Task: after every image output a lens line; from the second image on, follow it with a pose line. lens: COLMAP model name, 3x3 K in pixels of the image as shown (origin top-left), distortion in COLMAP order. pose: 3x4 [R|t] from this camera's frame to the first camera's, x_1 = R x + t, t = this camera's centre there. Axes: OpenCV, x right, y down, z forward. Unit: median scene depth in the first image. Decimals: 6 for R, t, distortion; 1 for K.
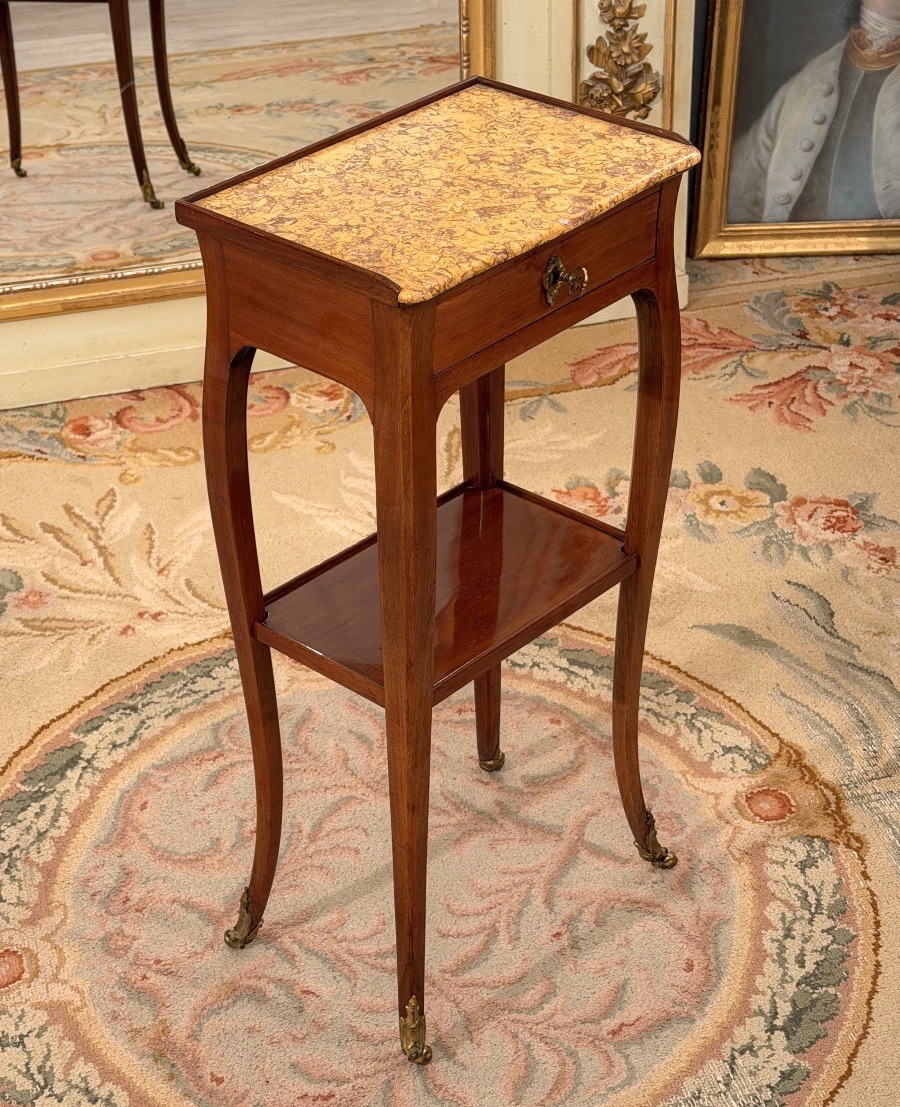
lens RADIAL K [[2079.3, 0, 444.9], [0, 2079.3, 545.0], [0, 0, 1]] dist [0.144378, 0.000000]
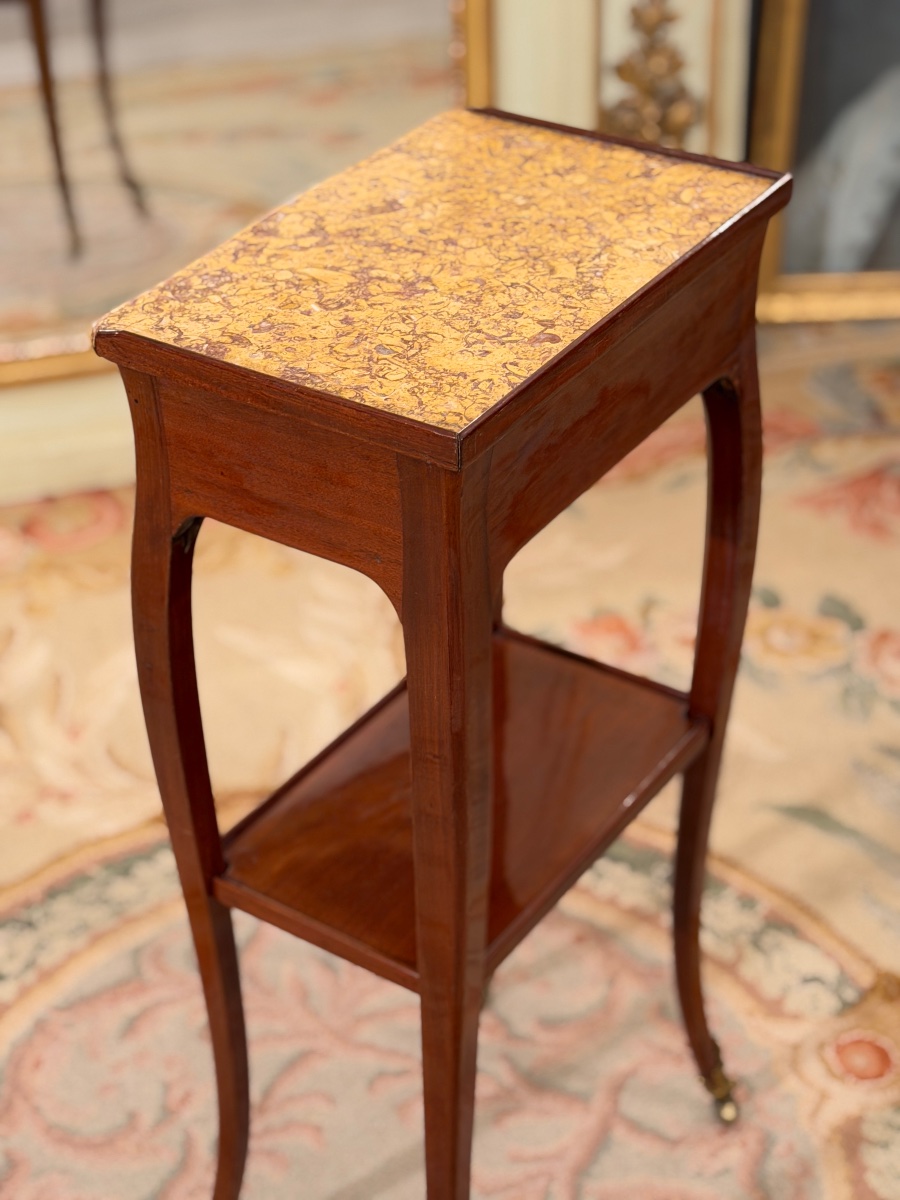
lens RADIAL K [[2277.2, 0, 432.9], [0, 2277.2, 599.1], [0, 0, 1]] dist [0.145188, 0.000000]
pose [[0.999990, -0.004113, -0.001620, 0.000971], [0.004109, 0.999989, -0.002435, -0.040526], [0.001630, 0.002428, 0.999996, 0.163295]]
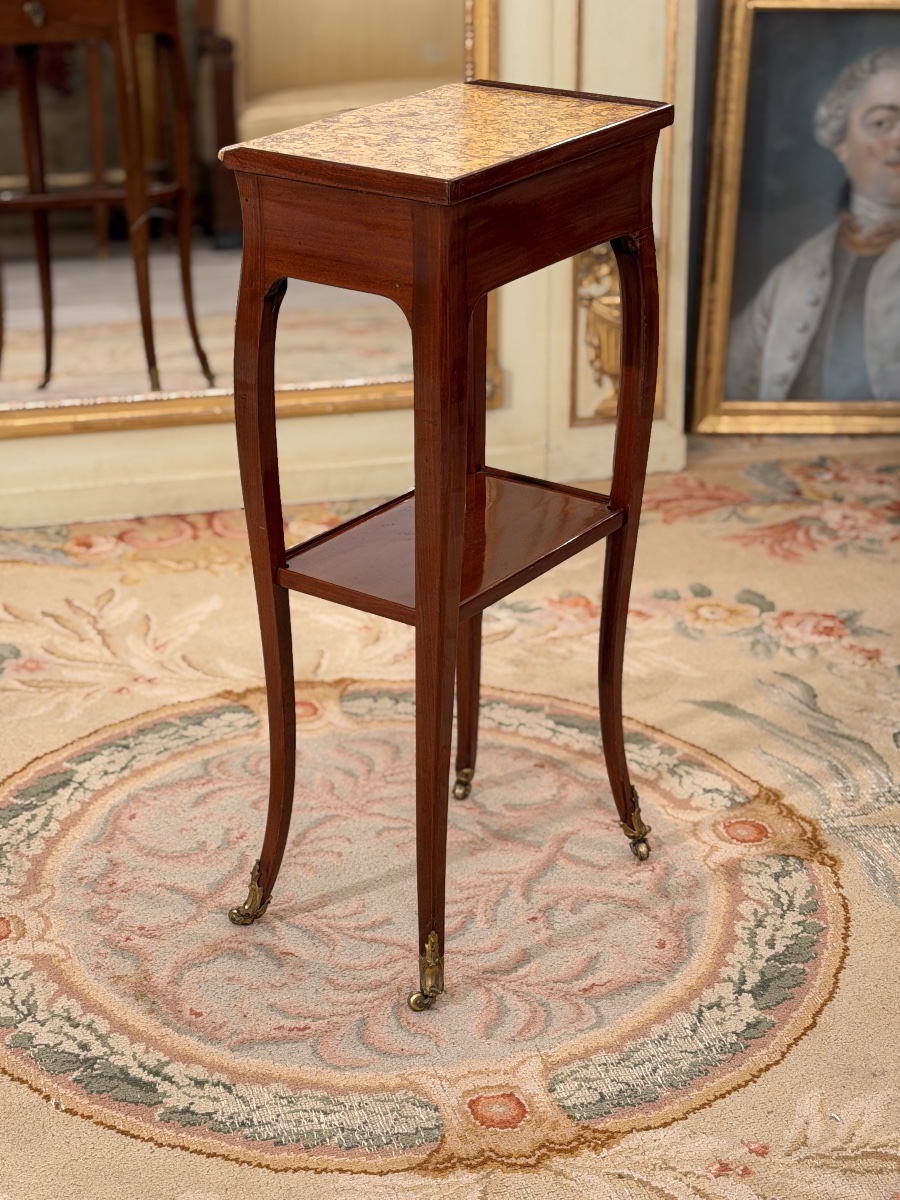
lens RADIAL K [[2277.2, 0, 444.0], [0, 2277.2, 603.1], [0, 0, 1]] dist [0.145188, 0.000000]
pose [[0.999687, 0.023544, -0.008402, 0.014535], [-0.024677, 0.983159, -0.181079, 0.217282], [0.003997, 0.181230, 0.983433, -0.113550]]
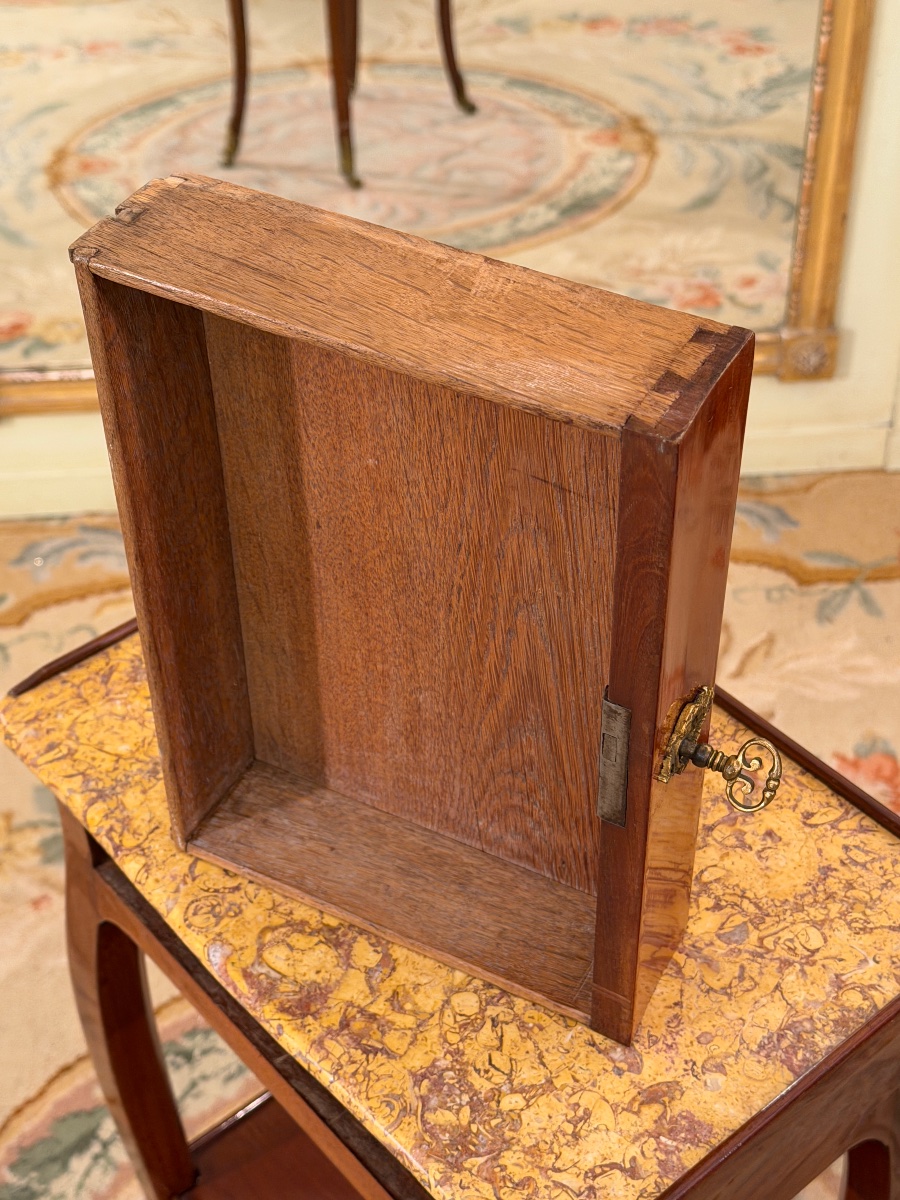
lens RADIAL K [[1944.5, 0, 458.4], [0, 1944.5, 605.1], [0, 0, 1]] dist [0.140393, 0.000000]
pose [[0.268286, -0.642630, 0.717669, -0.228613], [0.544569, 0.715698, 0.437289, -0.313522], [-0.794649, 0.273502, 0.541968, 0.537232]]
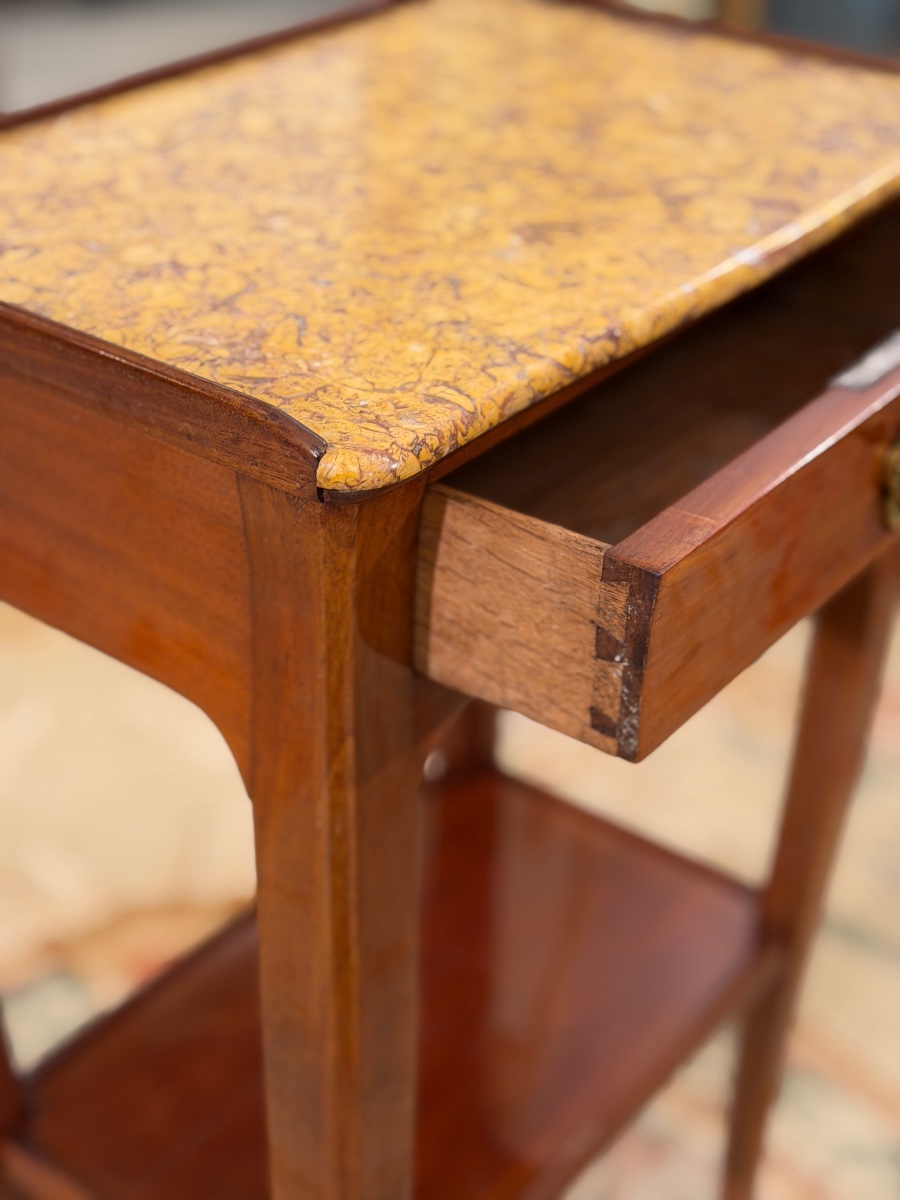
lens RADIAL K [[1834.2, 0, 454.1], [0, 1834.2, 596.9], [0, 0, 1]] dist [0.135998, 0.000000]
pose [[-0.997785, -0.034654, 0.056780, -0.015139], [0.037993, 0.403772, 0.914071, -0.350043], [-0.054602, 0.914203, -0.401561, 0.906957]]
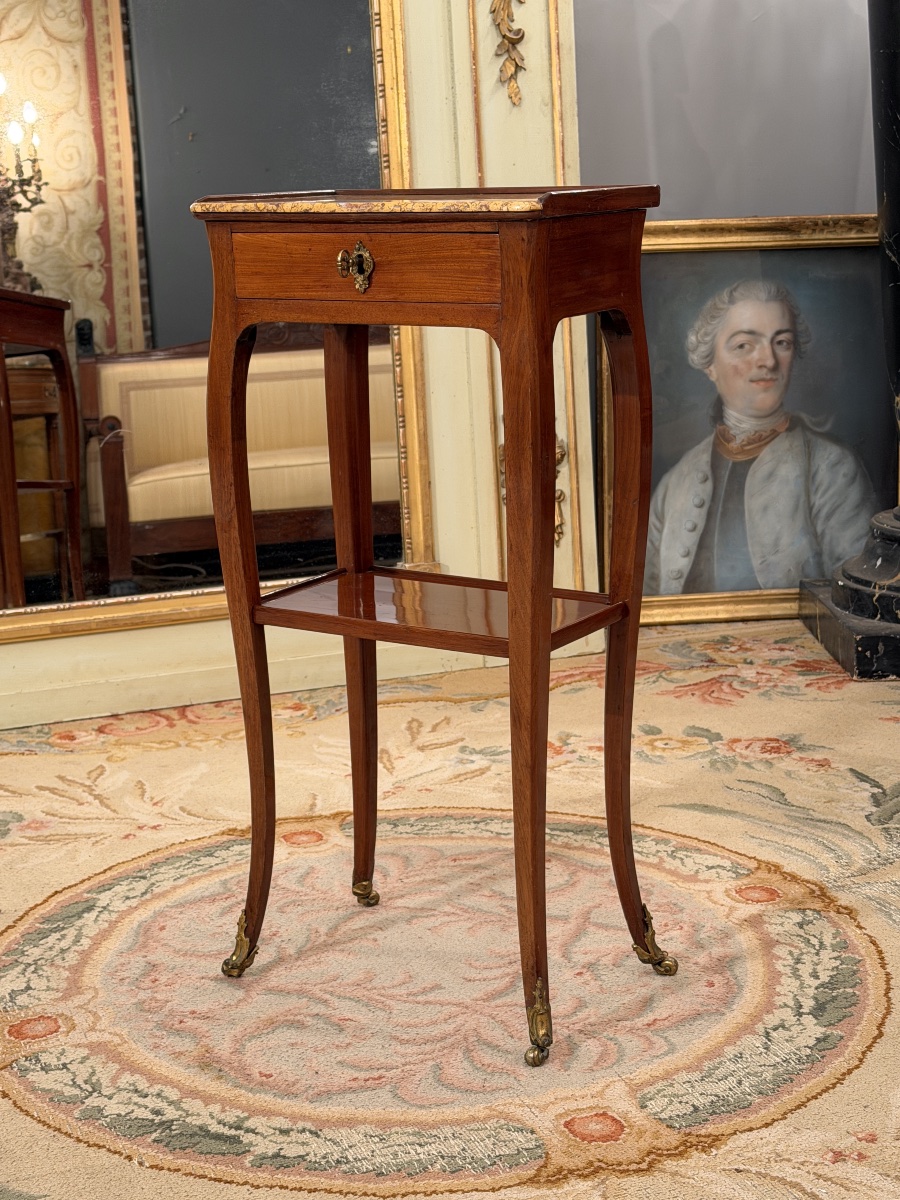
lens RADIAL K [[1944.5, 0, 444.7], [0, 1944.5, 600.5], [0, 0, 1]] dist [0.140393, 0.000000]
pose [[0.995646, -0.044215, 0.082066, -0.076423], [0.071126, 0.929387, -0.362189, 0.329137], [-0.060256, 0.366449, 0.928485, 0.035786]]
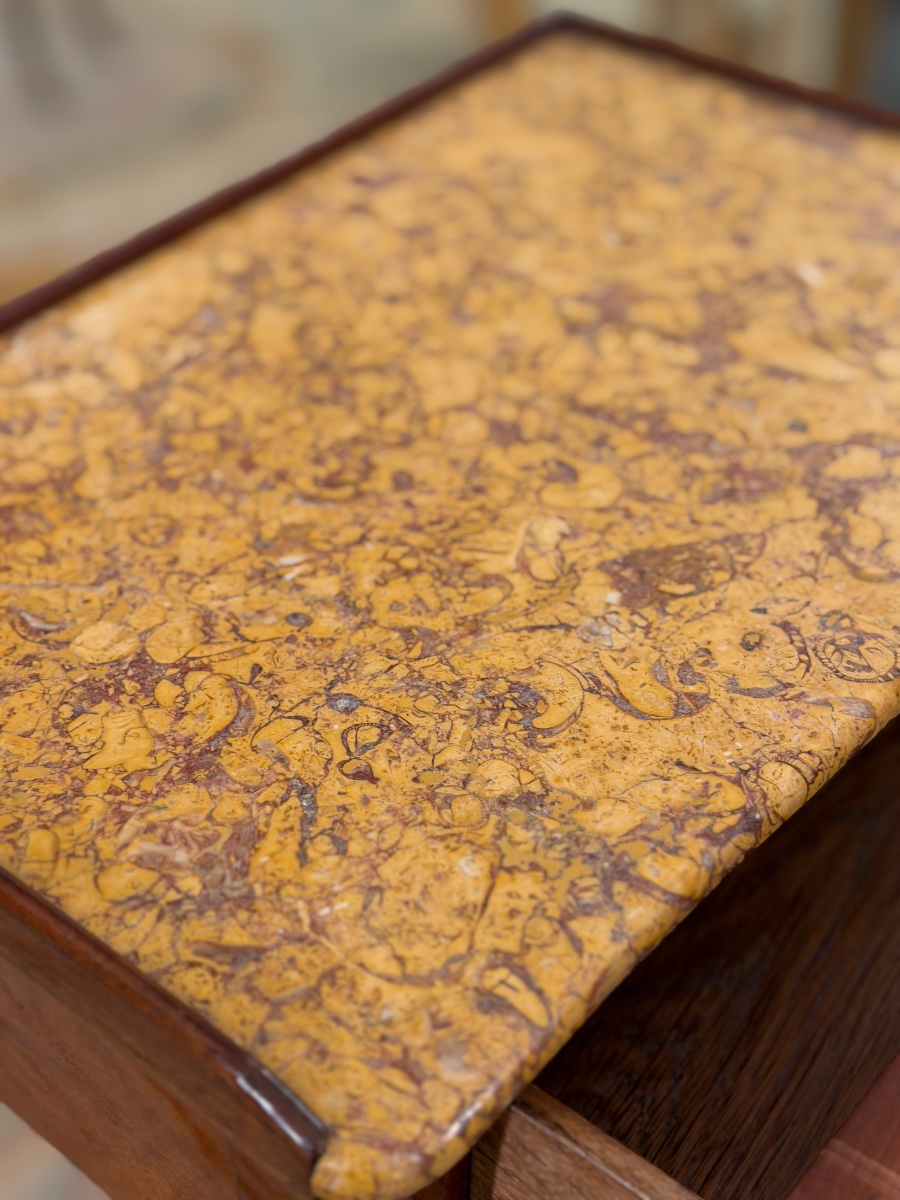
lens RADIAL K [[1834.2, 0, 445.6], [0, 1834.2, 608.2], [0, 0, 1]] dist [0.135998, 0.000000]
pose [[-0.992565, -0.045758, 0.112785, -0.011725], [0.096816, 0.264753, 0.959444, -0.315901], [-0.073762, 0.963230, -0.258355, 0.813681]]
